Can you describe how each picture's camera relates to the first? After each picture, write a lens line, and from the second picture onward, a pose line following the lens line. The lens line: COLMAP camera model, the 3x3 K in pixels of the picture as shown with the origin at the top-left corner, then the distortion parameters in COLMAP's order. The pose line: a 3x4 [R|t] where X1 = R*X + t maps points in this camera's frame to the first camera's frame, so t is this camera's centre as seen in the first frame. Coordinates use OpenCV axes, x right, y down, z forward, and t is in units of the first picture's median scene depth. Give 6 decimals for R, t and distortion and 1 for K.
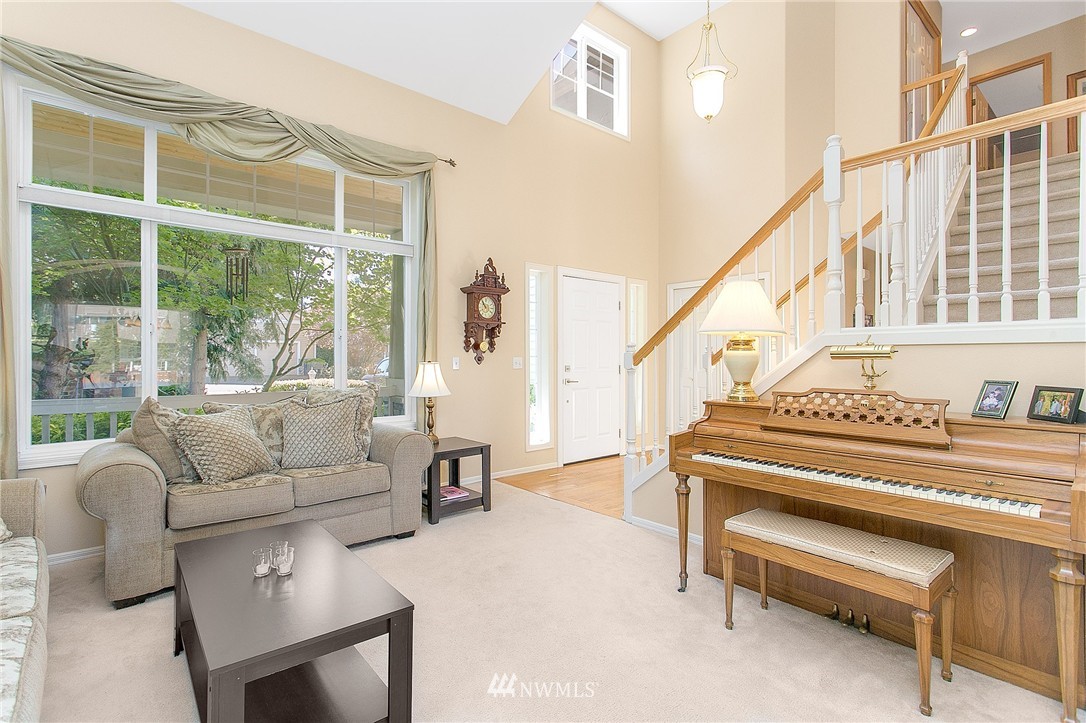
lens RADIAL K [[510.6, 0, 546.3], [0, 510.6, 357.3], [0, 0, 1]] dist [0.000480, -0.000241]
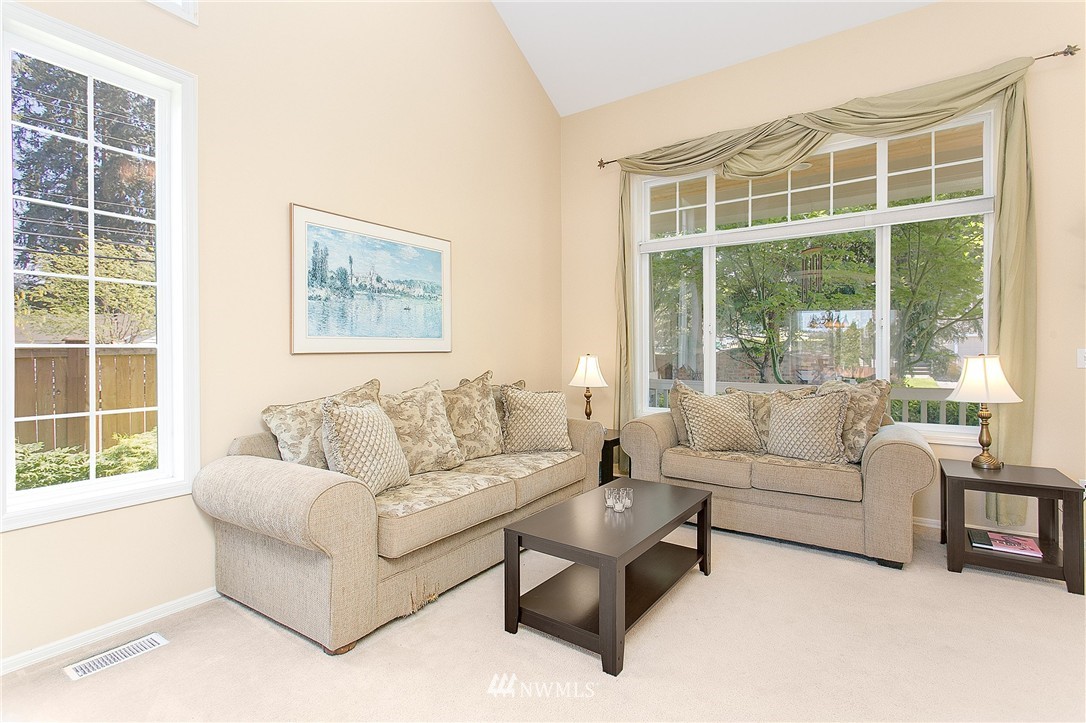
lens RADIAL K [[510.6, 0, 546.3], [0, 510.6, 357.3], [0, 0, 1]] dist [0.000480, -0.000241]
pose [[0.263307, 0.003481, -0.964706, 0.370550], [0.000805, 0.999992, 0.003828, 0.010931], [0.964712, -0.001785, 0.263302, 0.249069]]
